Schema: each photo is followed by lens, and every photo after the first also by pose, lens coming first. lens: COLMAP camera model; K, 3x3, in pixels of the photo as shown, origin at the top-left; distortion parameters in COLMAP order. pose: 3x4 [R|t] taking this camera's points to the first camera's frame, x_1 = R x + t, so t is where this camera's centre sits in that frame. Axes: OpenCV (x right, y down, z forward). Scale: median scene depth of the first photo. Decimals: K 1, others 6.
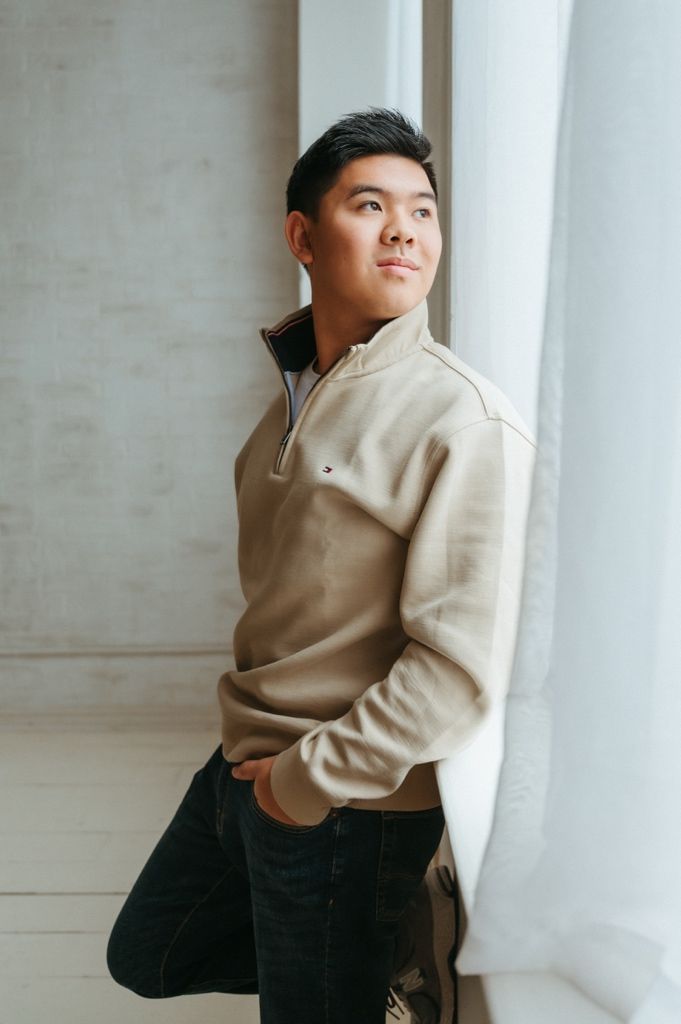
lens RADIAL K [[922.1, 0, 340.5], [0, 922.1, 512.0], [0, 0, 1]] dist [0.076095, -0.133038]
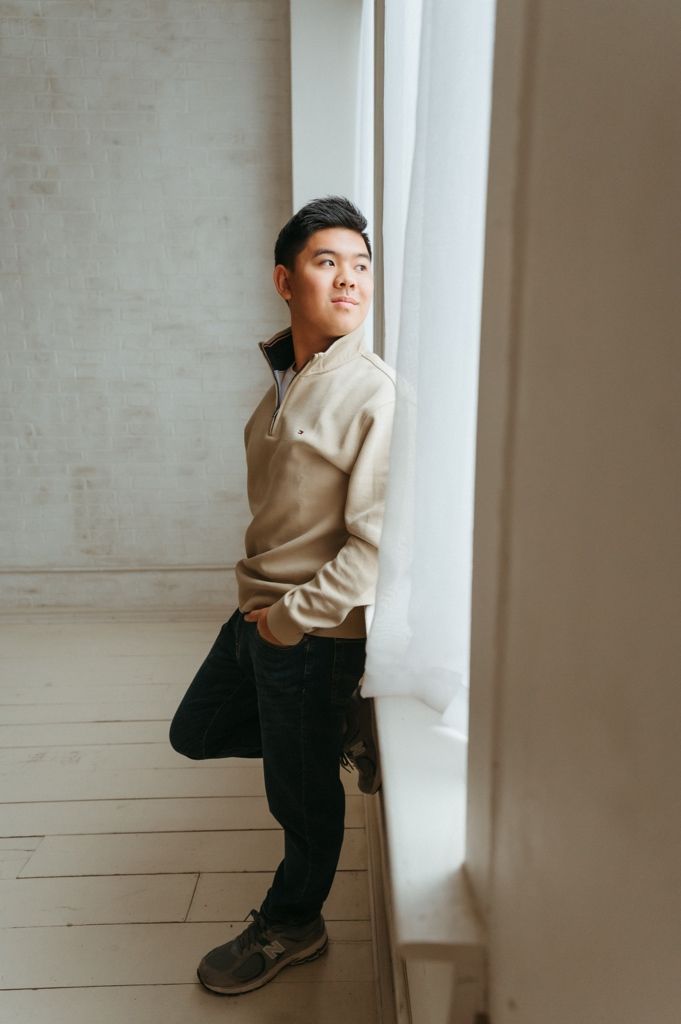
lens RADIAL K [[646.3, 0, 342.6], [0, 646.3, 523.9], [0, 0, 1]] dist [0.072385, 0.001264]
pose [[0.999715, -0.004721, 0.023404, 0.030564], [0.002918, 0.997066, 0.076492, 0.026419], [-0.023696, -0.076402, 0.996795, -0.136136]]
